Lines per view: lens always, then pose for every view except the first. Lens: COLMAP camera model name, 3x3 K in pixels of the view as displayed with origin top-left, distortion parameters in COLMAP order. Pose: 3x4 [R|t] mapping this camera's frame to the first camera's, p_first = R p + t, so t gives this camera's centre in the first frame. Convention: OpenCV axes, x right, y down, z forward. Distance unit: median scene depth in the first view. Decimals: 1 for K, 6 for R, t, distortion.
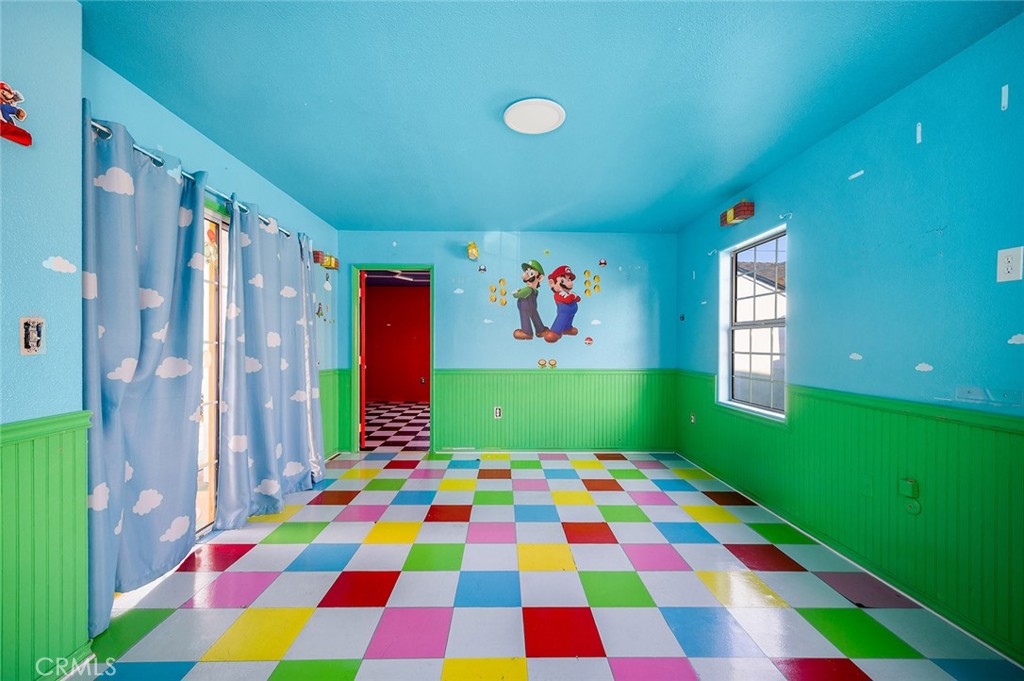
lens RADIAL K [[420.6, 0, 510.4], [0, 420.6, 349.5], [0, 0, 1]] dist [0.001540, 0.000178]
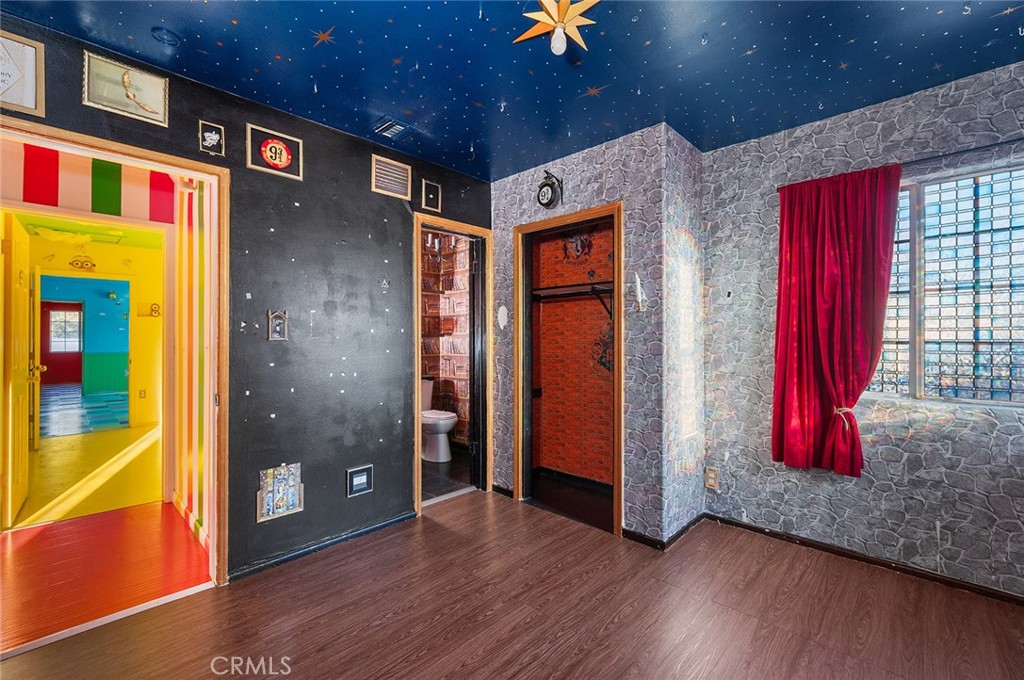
lens RADIAL K [[431.9, 0, 512.0], [0, 431.9, 340.0], [0, 0, 1]] dist [0.000069, -0.000077]
pose [[0.702211, -0.003144, 0.711962, -0.218784], [0.006498, 0.999977, -0.001993, 0.004102], [-0.711939, 0.006025, 0.702215, -1.879446]]
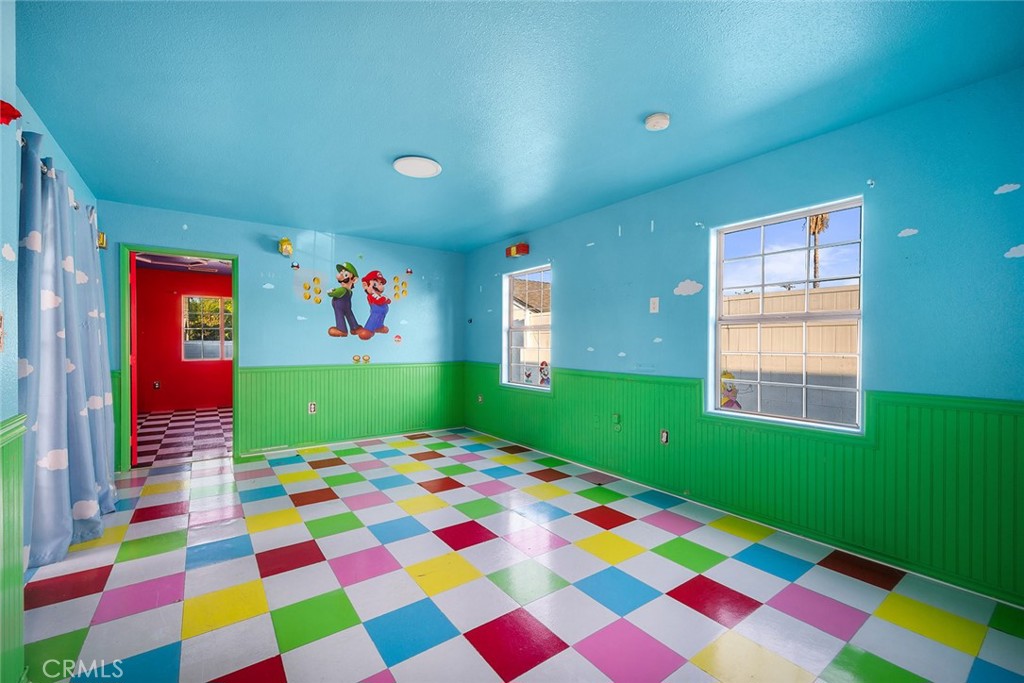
lens RADIAL K [[420.6, 0, 510.4], [0, 420.6, 350.5], [0, 0, 1]] dist [0.001540, 0.000178]
pose [[0.817333, -0.009572, 0.576087, -0.226988], [0.003887, 0.999931, 0.011101, 0.000903], [-0.576153, -0.006834, 0.817313, -0.114849]]
